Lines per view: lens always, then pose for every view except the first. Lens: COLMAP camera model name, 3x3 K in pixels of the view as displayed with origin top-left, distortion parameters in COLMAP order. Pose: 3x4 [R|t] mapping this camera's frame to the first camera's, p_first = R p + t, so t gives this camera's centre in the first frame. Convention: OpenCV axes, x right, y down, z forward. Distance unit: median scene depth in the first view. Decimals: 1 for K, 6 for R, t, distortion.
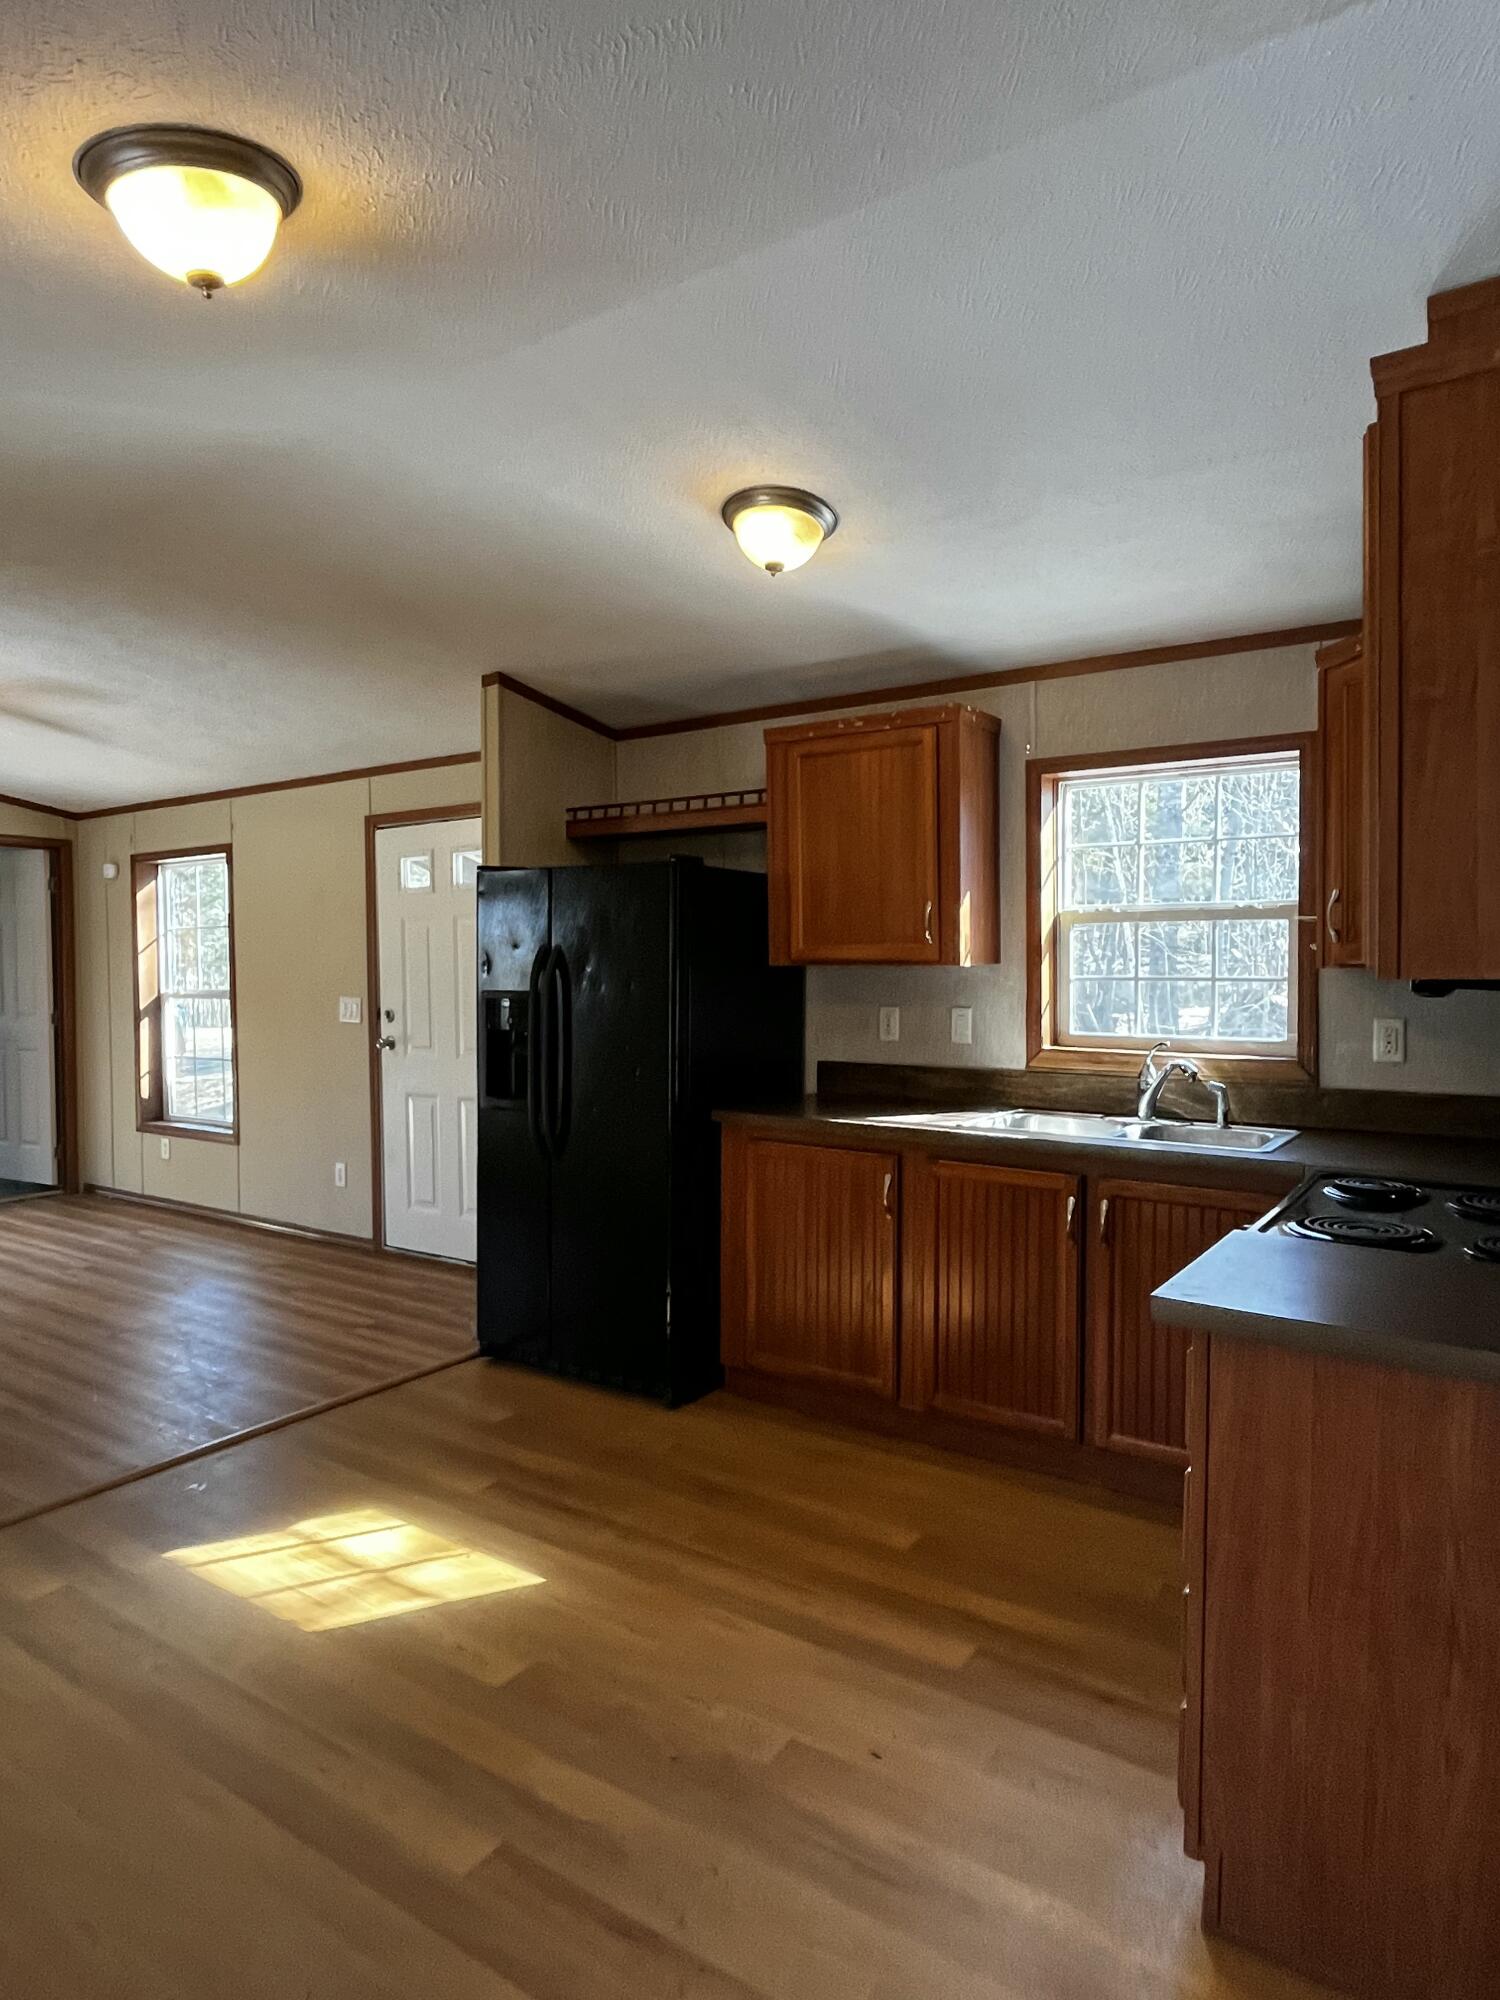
lens RADIAL K [[1190.3, 0, 741.8], [0, 1190.3, 1001.8], [0, 0, 1]] dist [-0.000729, 0.000705]
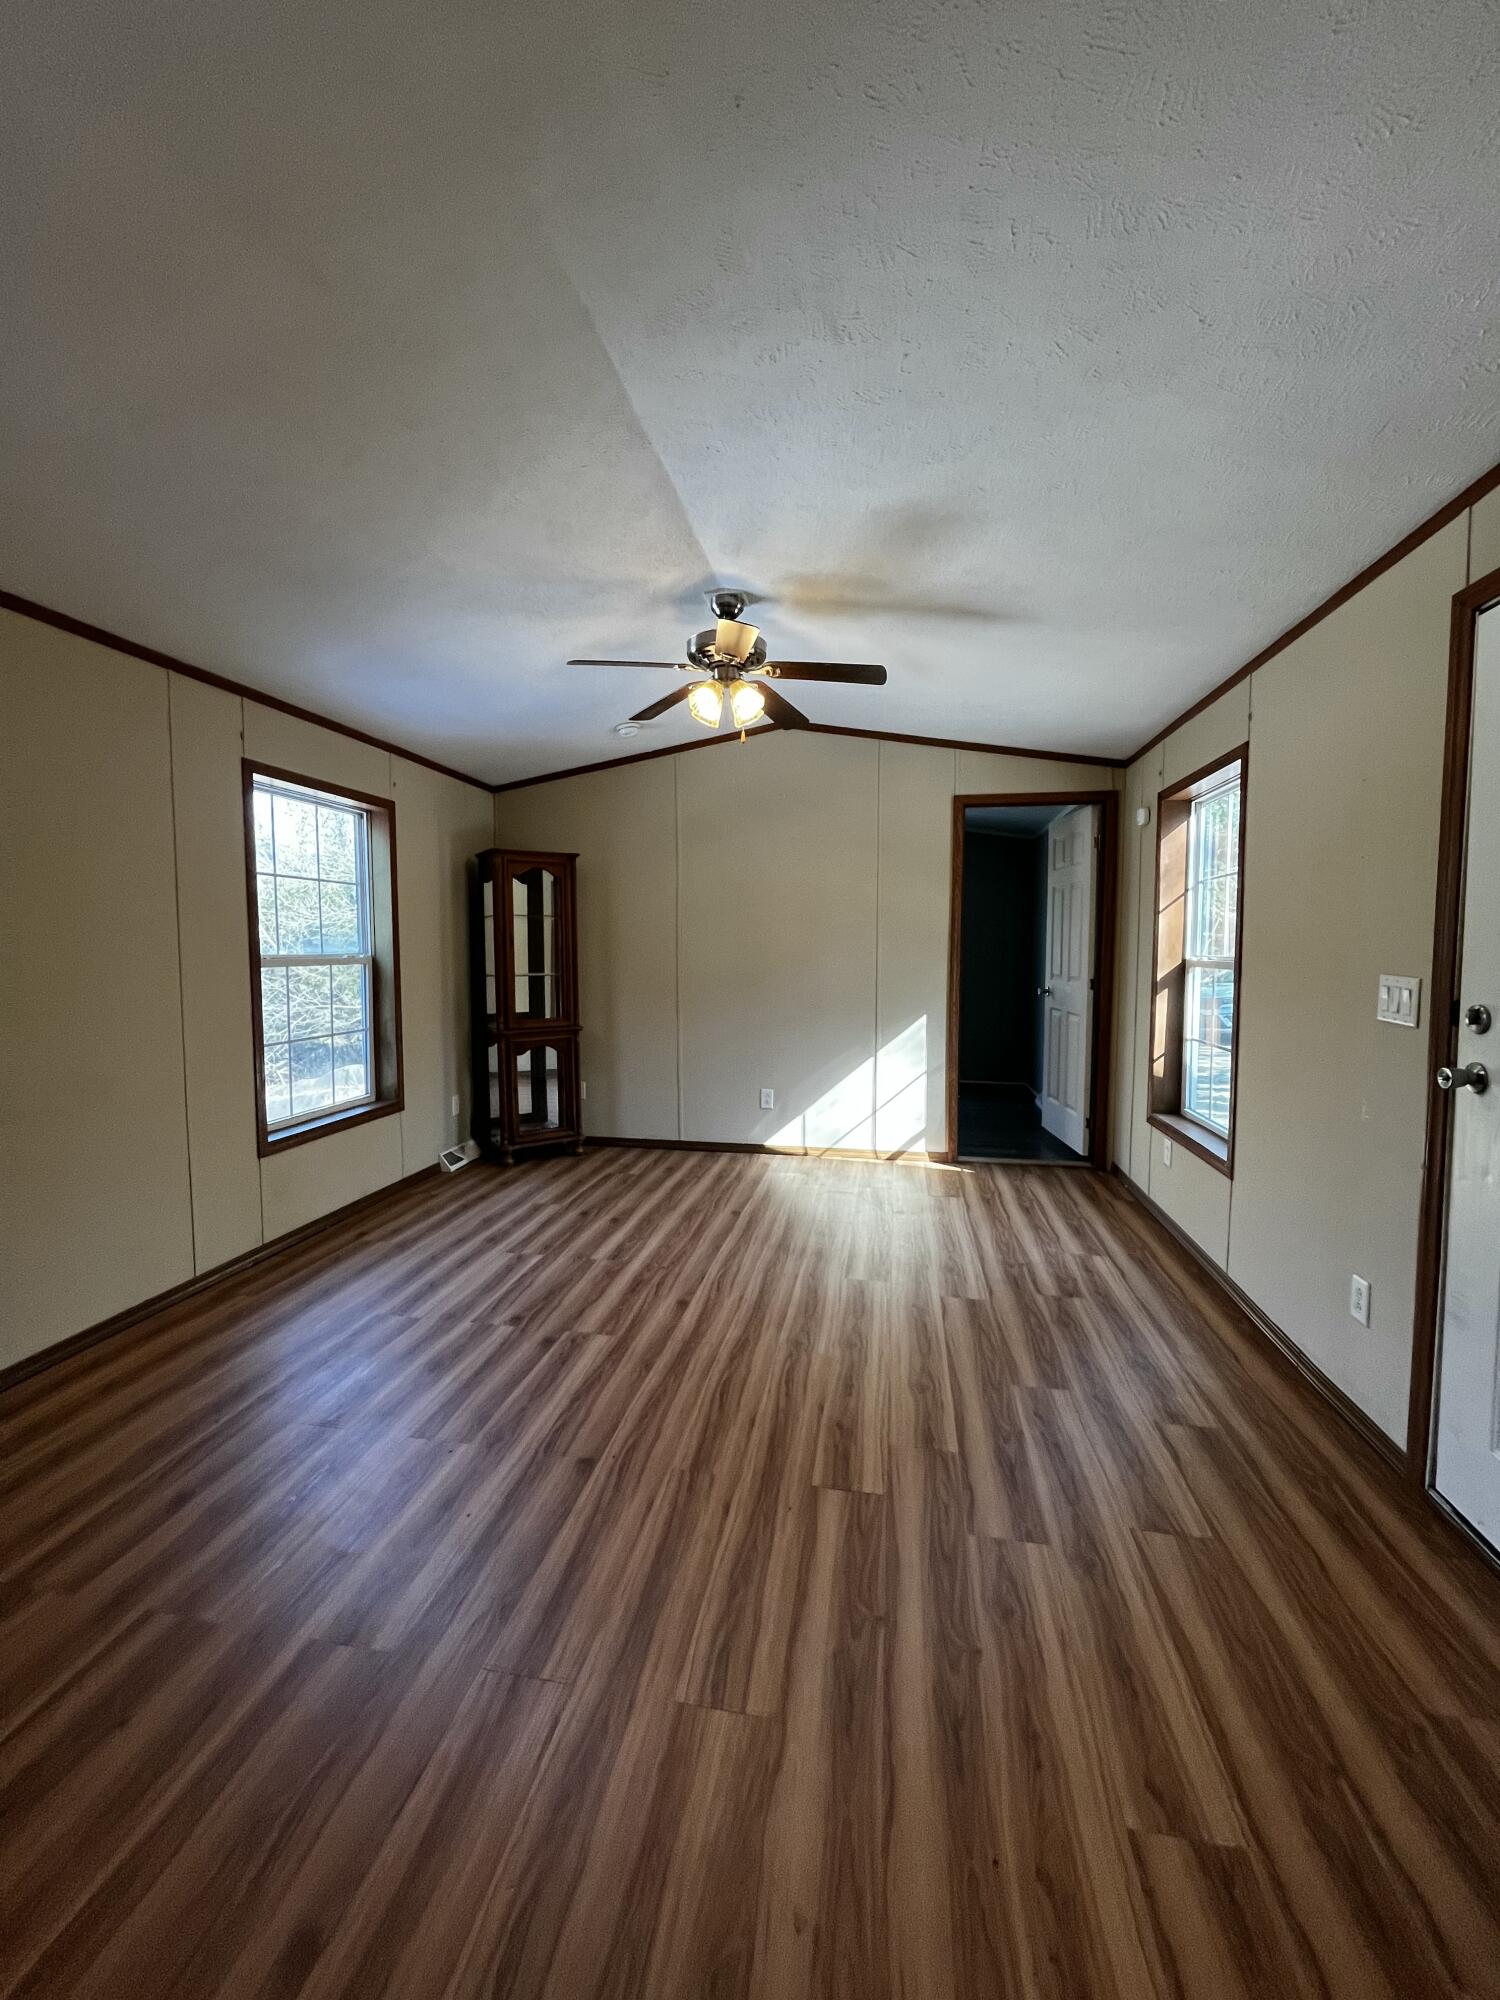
lens RADIAL K [[813.4, 0, 741.7], [0, 813.4, 999.2], [0, 0, 1]] dist [-0.003596, -0.000476]
pose [[0.409518, 0.068918, -0.909695, -0.187206], [-0.030631, 0.997619, 0.061790, -0.009843], [0.911788, 0.002560, 0.410654, 0.888897]]
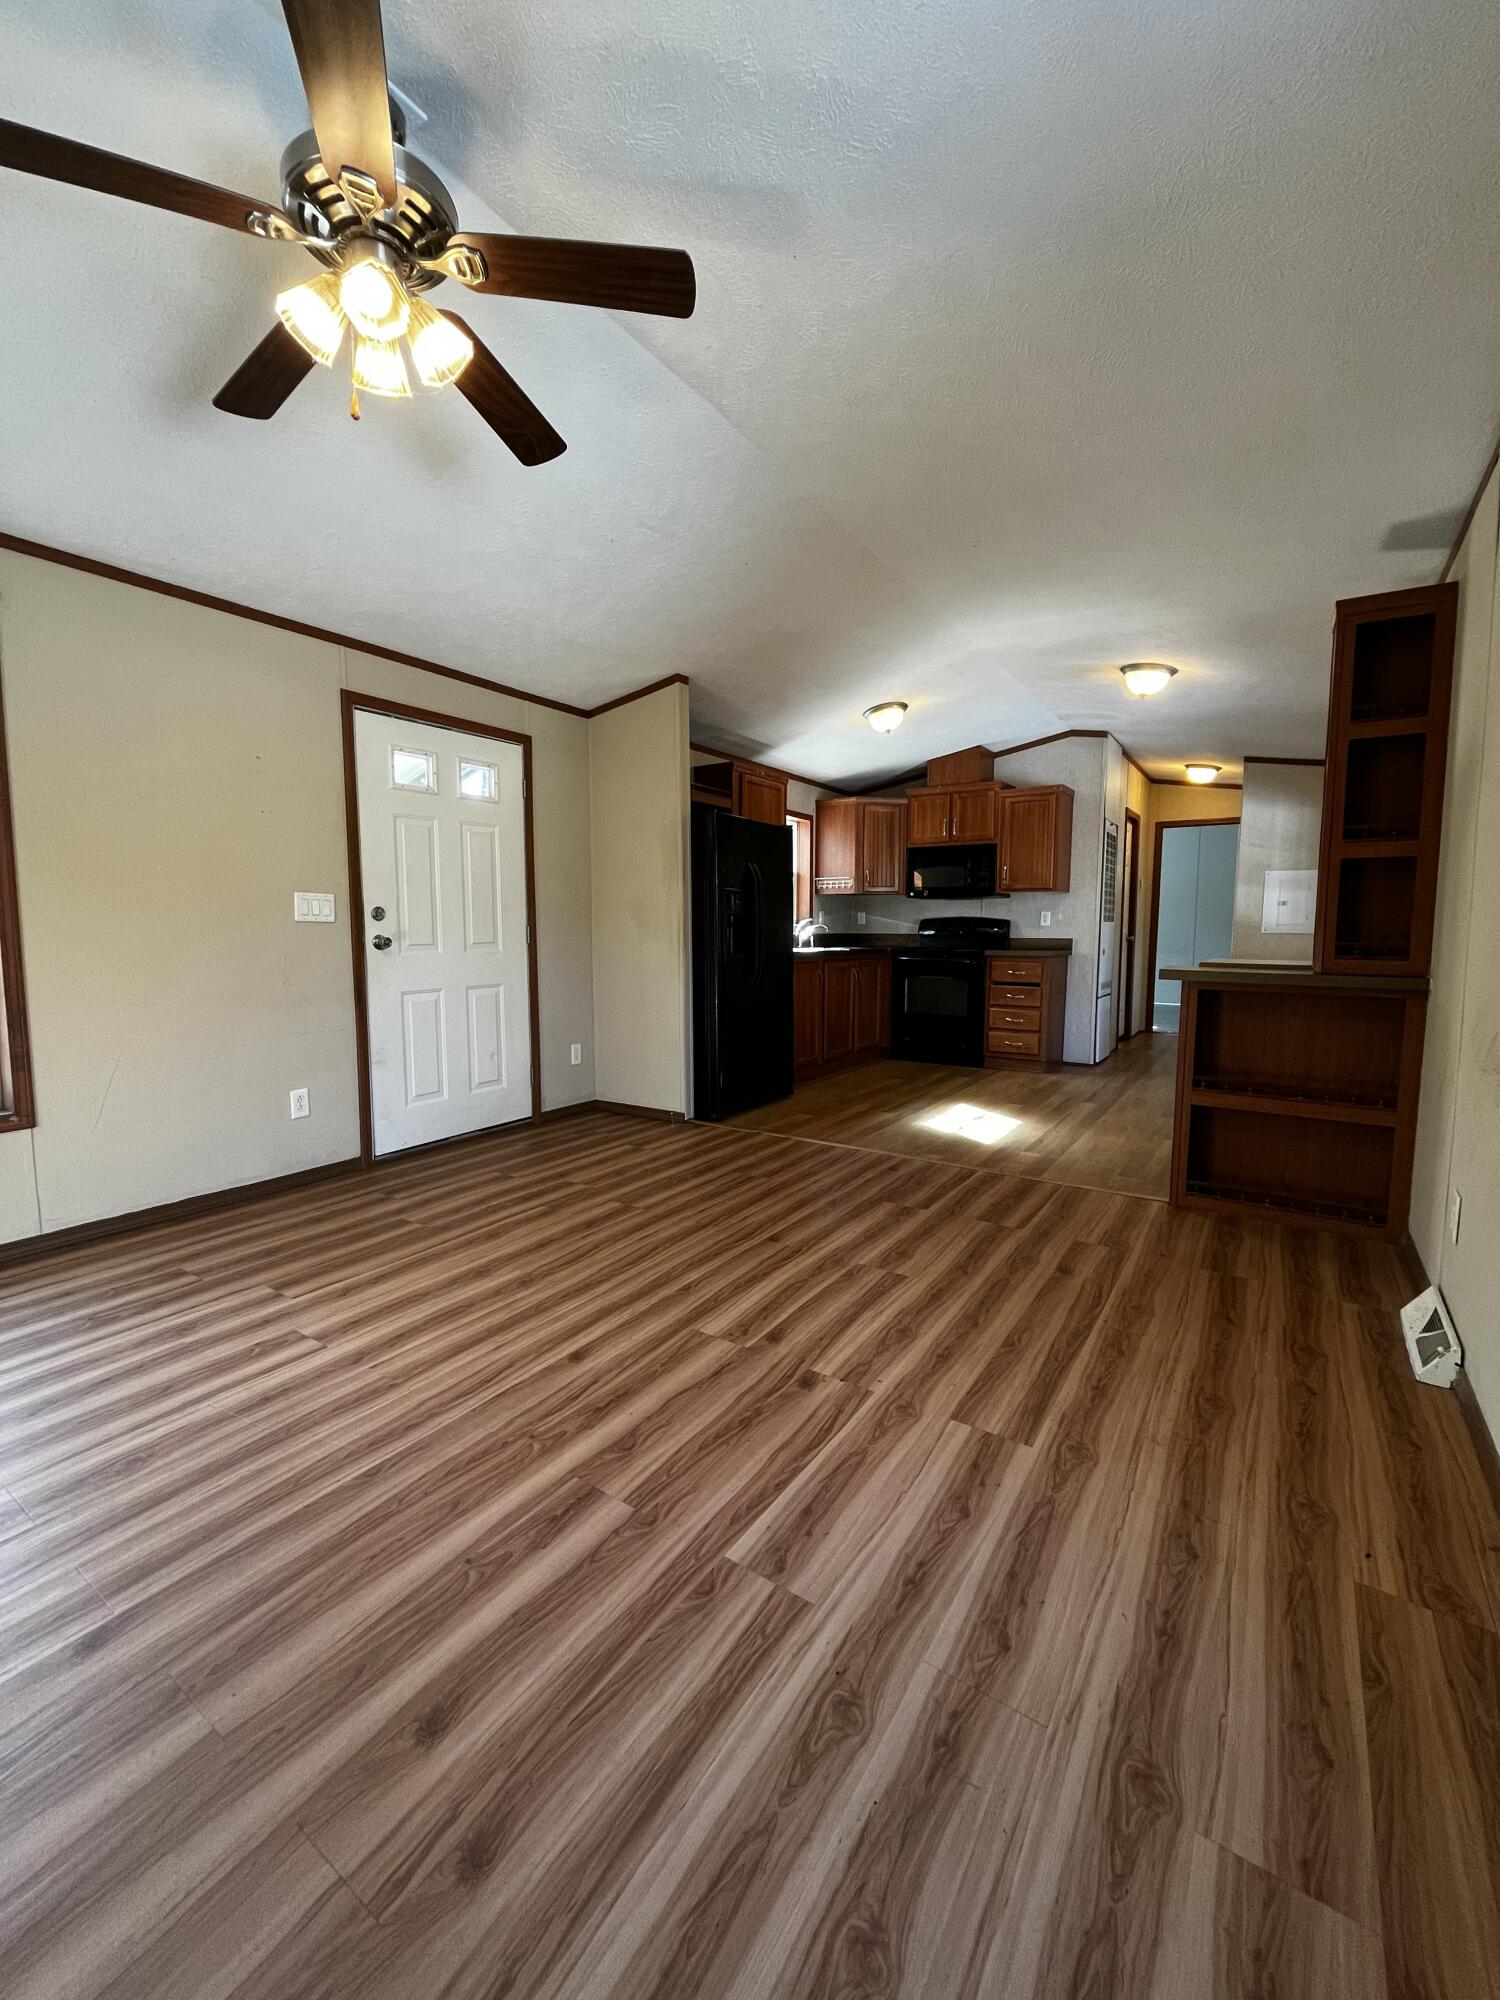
lens RADIAL K [[813.4, 0, 741.7], [0, 813.4, 999.2], [0, 0, 1]] dist [-0.003596, -0.000476]
pose [[-0.011592, -0.083083, 0.996475, -1.382504], [0.032875, 0.995972, 0.083423, 0.050929], [-0.999392, 0.033726, -0.008814, 1.040959]]
